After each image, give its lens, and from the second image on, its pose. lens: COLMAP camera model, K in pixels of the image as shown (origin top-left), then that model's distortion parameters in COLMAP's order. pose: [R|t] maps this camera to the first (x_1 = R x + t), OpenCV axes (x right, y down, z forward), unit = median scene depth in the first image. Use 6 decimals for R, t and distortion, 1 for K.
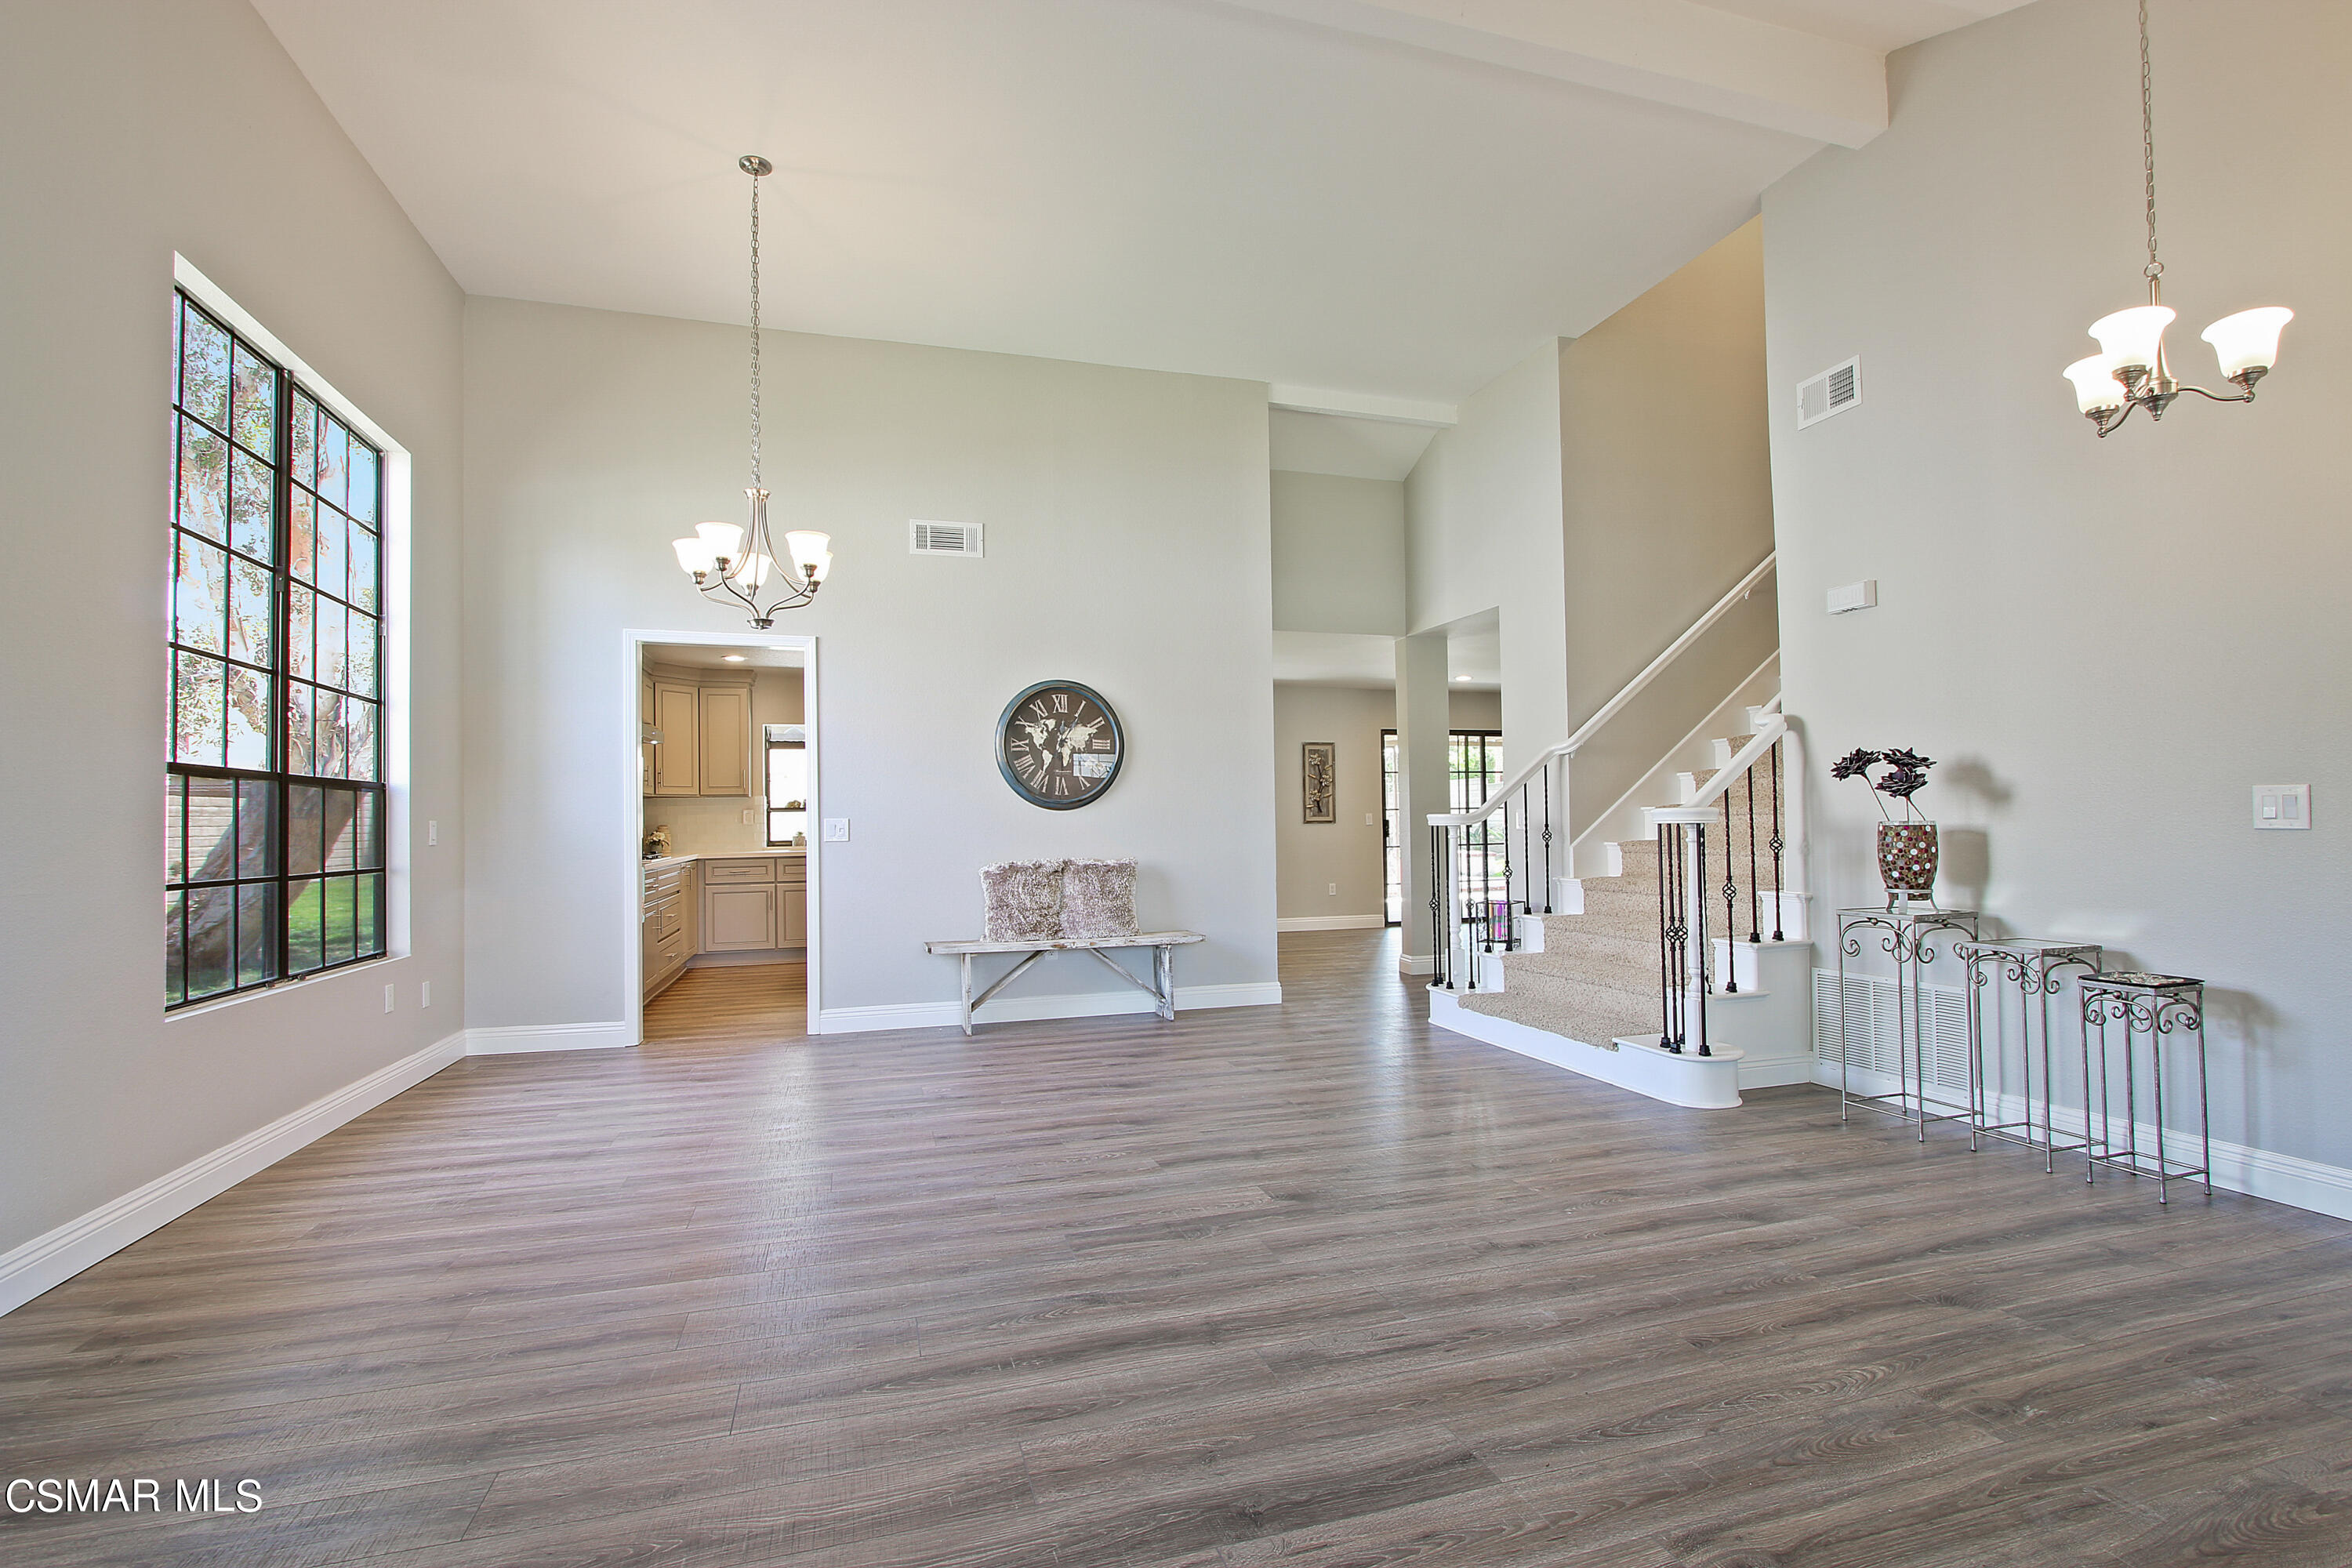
lens RADIAL K [[1076.4, 0, 1193.2], [0, 1076.4, 793.3], [0, 0, 1]] dist [-0.014281, 0.001388]
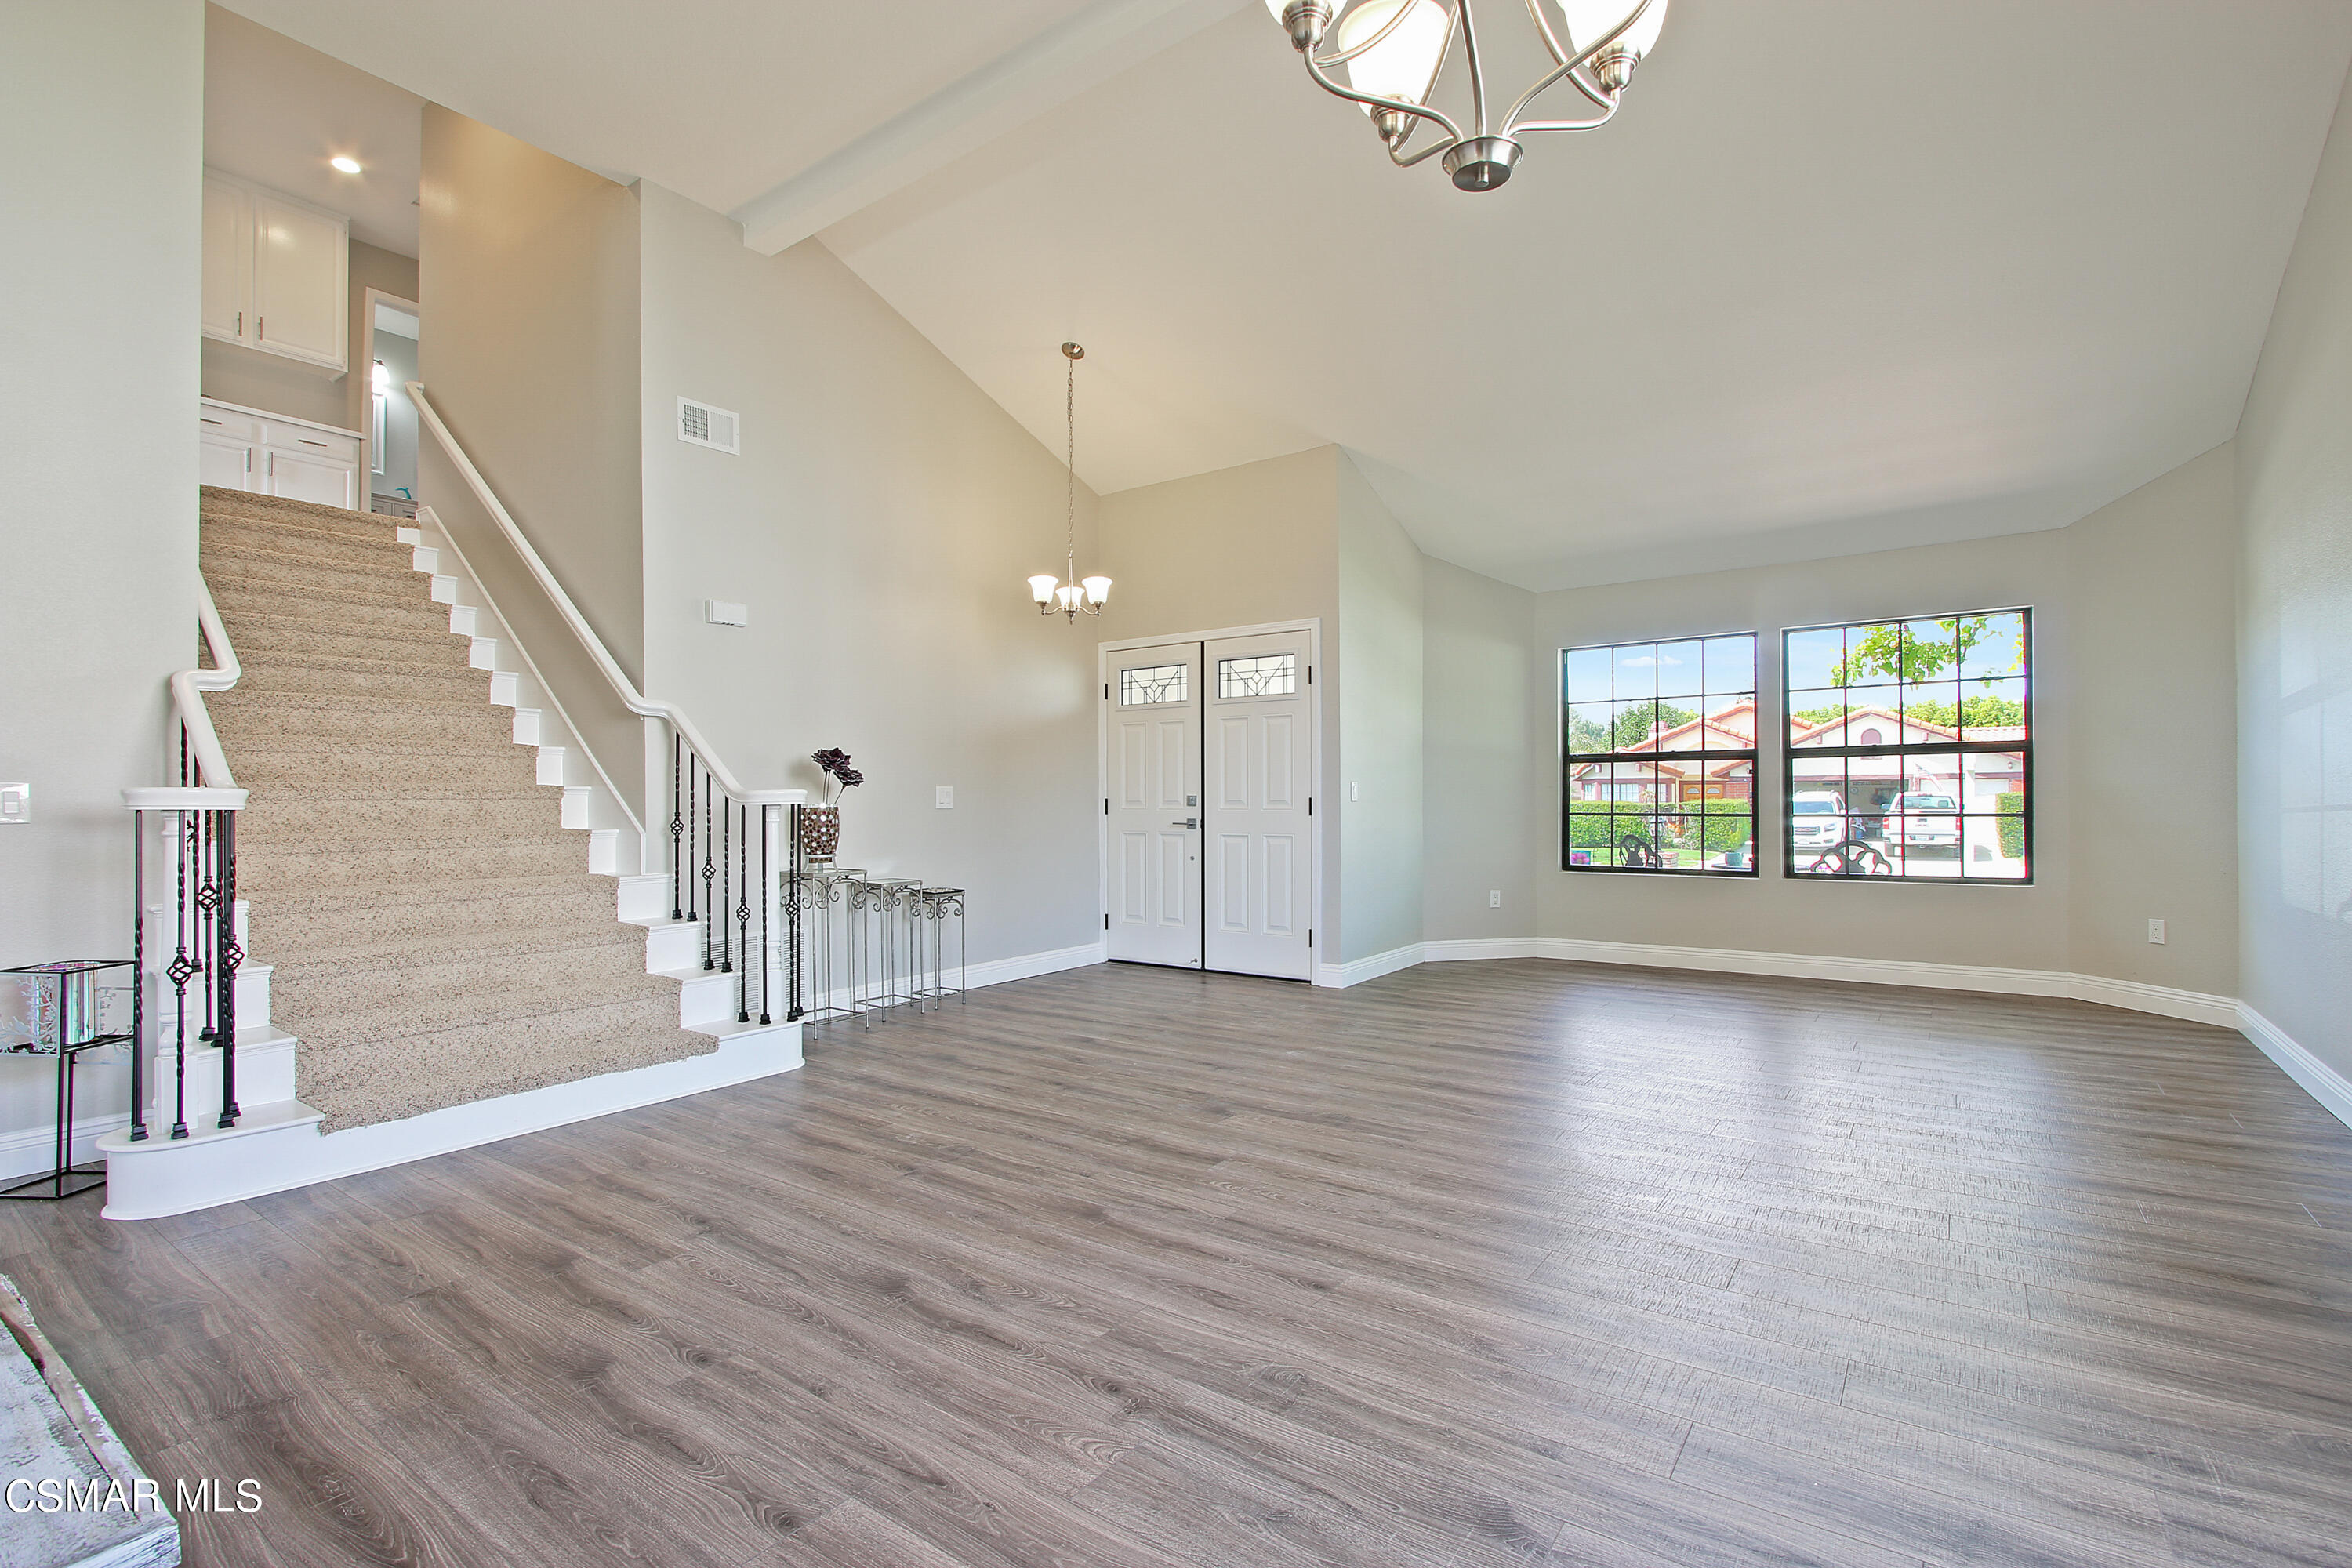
lens RADIAL K [[1076.4, 0, 1198.6], [0, 1076.4, 783.3], [0, 0, 1]] dist [-0.014281, 0.001388]
pose [[-0.606500, 0.032002, 0.794439, -0.761732], [-0.006118, 0.998972, -0.044912, 0.063444], [-0.795060, -0.032099, -0.605681, 1.582622]]
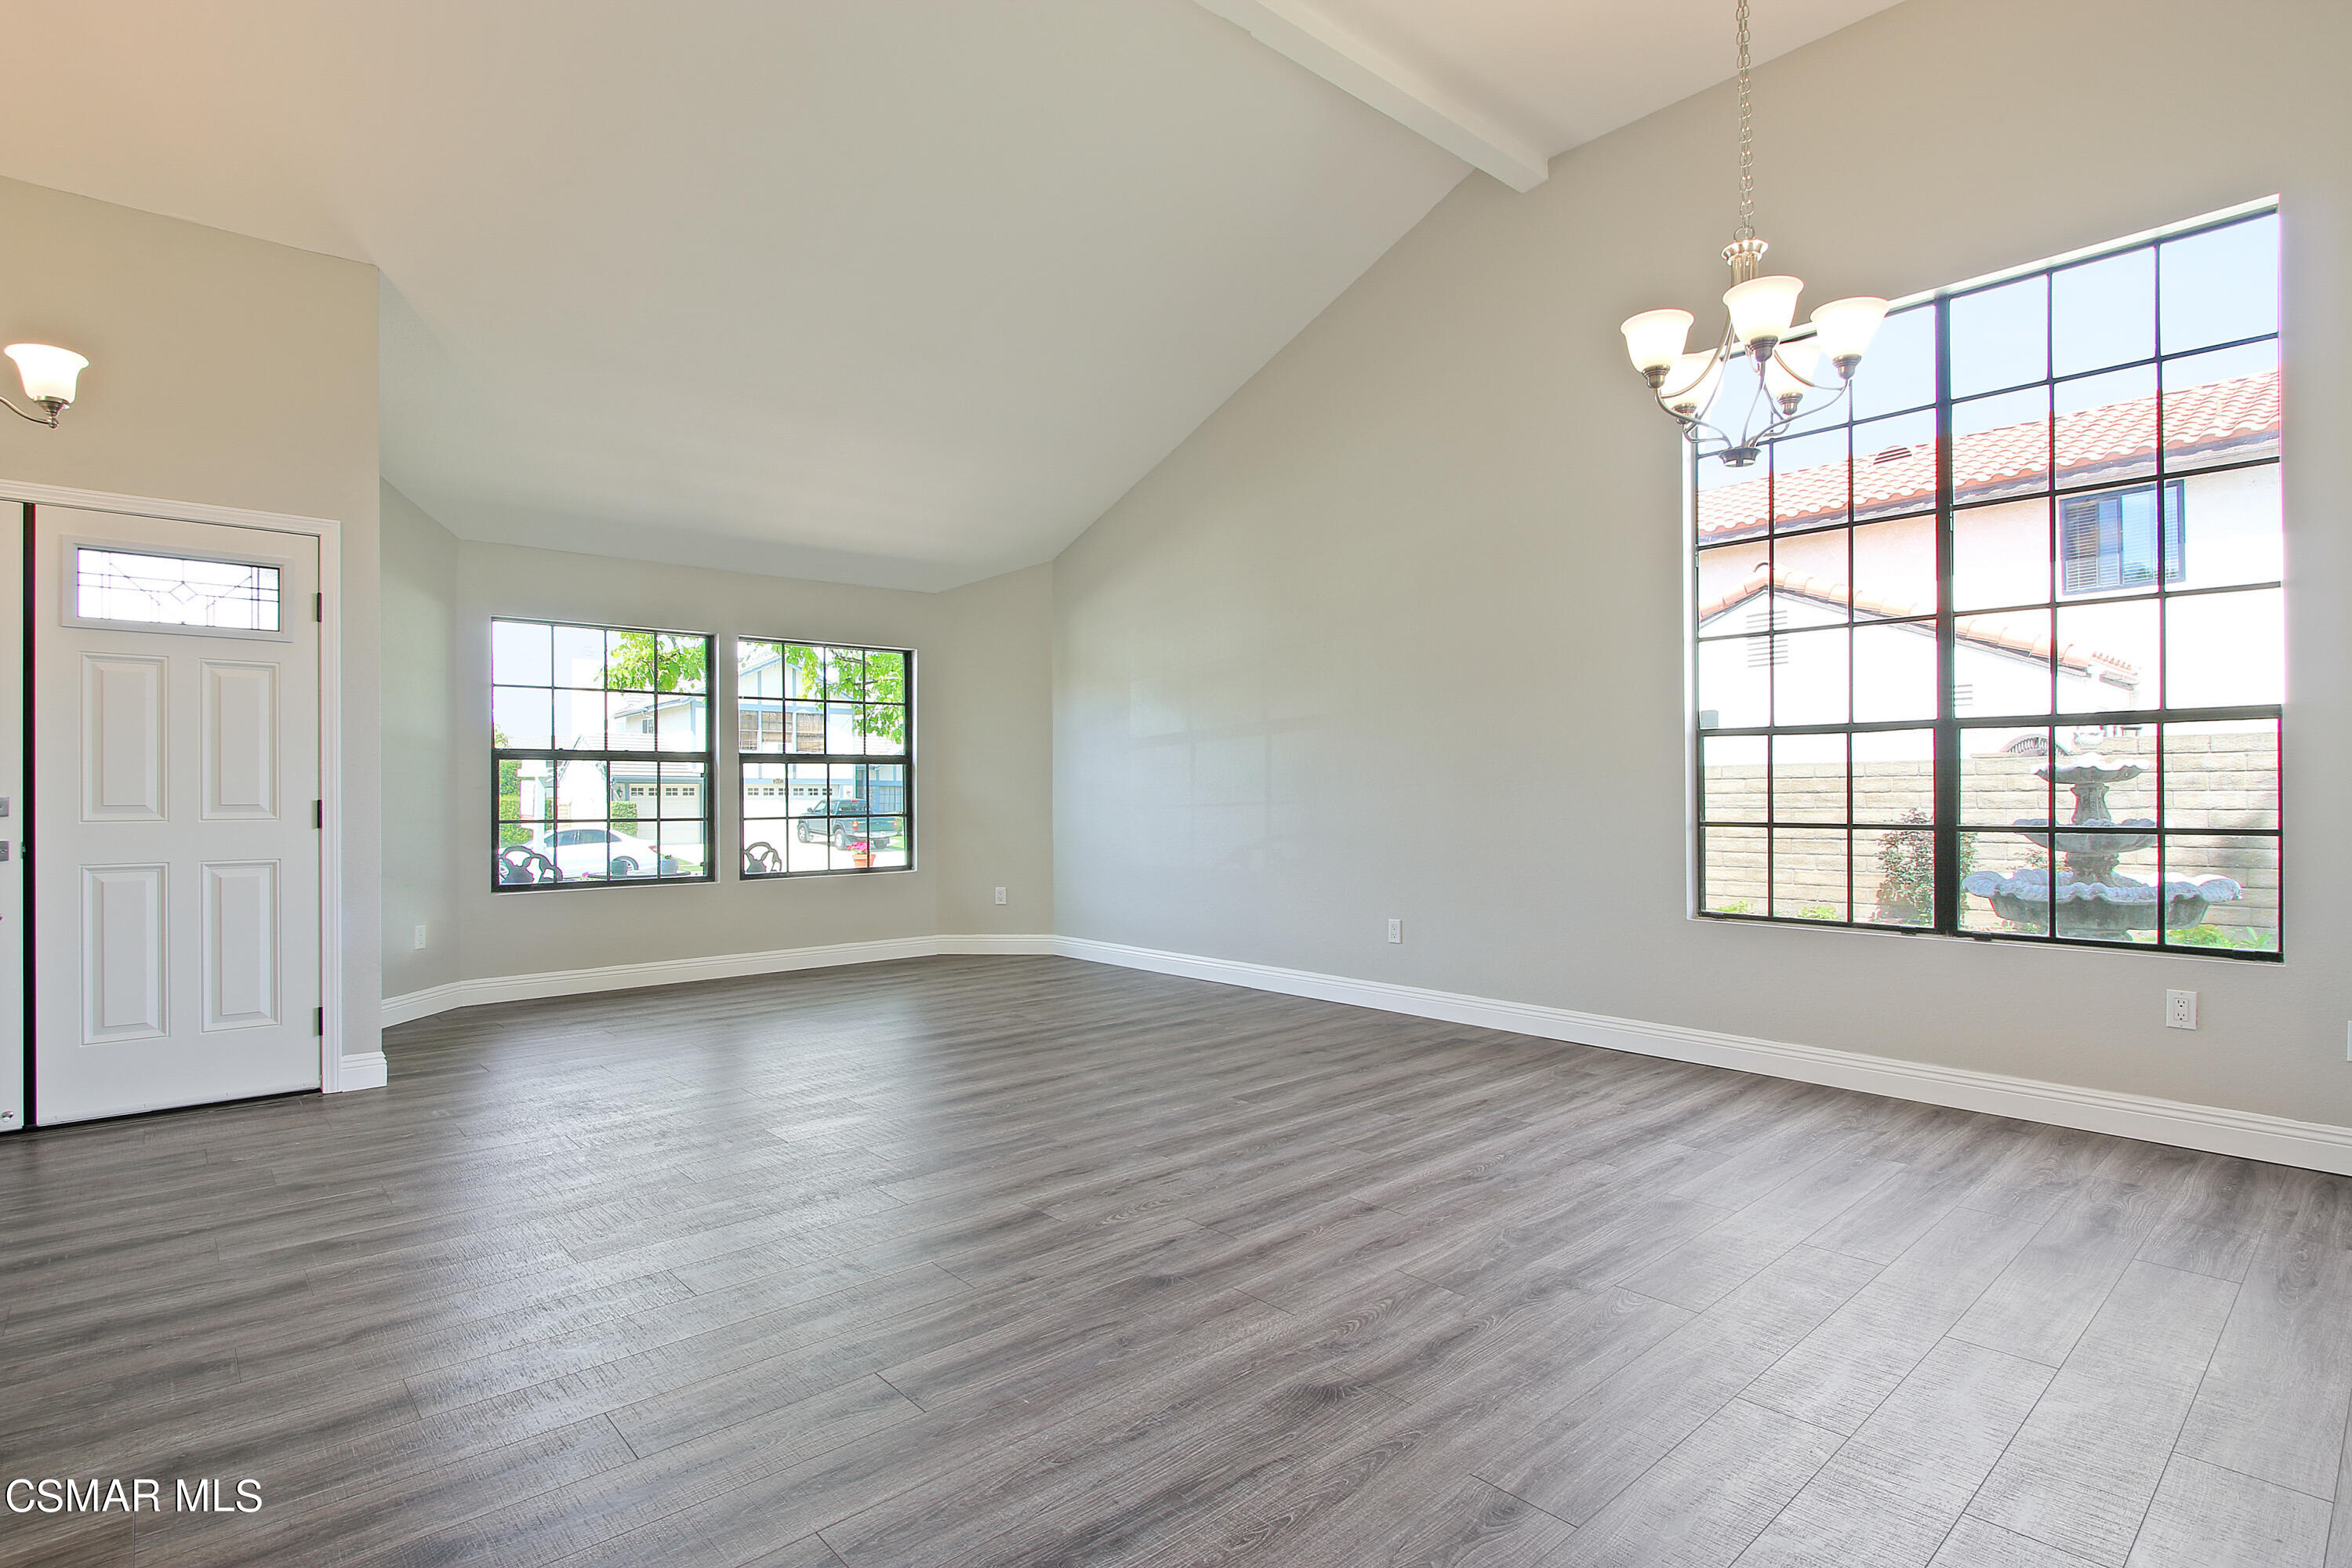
lens RADIAL K [[1155.6, 0, 1191.8], [0, 1155.6, 796.9], [0, 0, 1]] dist [-0.010849, 0.000127]
pose [[-0.905140, 0.021352, -0.424577, 0.226900], [0.031963, 0.999329, -0.017884, 0.053223], [0.423910, -0.029758, -0.905215, 1.836809]]
